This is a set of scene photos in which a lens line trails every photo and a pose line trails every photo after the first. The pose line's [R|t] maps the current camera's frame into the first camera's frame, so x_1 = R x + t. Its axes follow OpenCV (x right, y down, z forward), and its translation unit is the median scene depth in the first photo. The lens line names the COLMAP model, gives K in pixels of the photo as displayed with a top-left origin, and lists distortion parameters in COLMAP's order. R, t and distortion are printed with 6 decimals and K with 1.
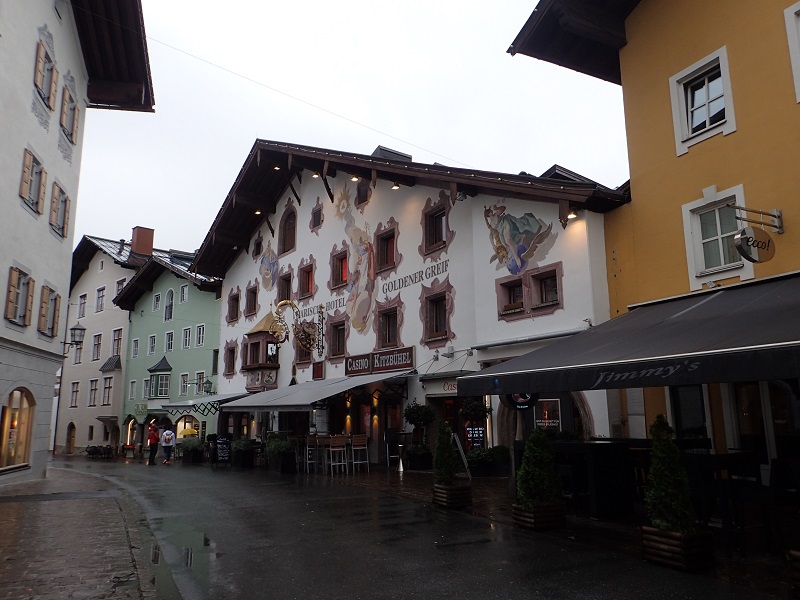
lens RADIAL K [[596.2, 0, 400.0], [0, 596.2, 300.0], [0, 0, 1]] dist [-0.005941, -0.002043]
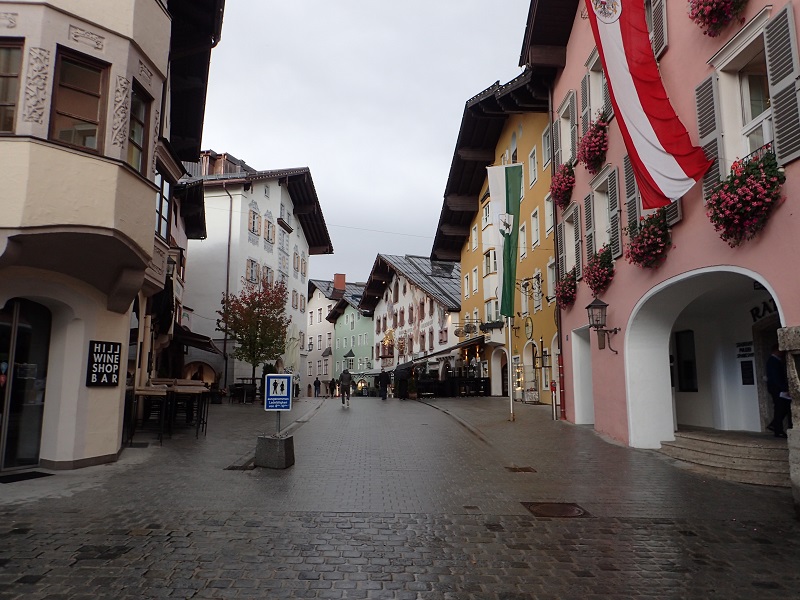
lens RADIAL K [[596.2, 0, 400.0], [0, 596.2, 300.0], [0, 0, 1]] dist [-0.005941, -0.002043]
pose [[0.941648, -0.036481, -0.334618, 0.481085], [0.051802, 0.997973, 0.036974, -0.149722], [0.332591, -0.052151, 0.941628, -0.897324]]
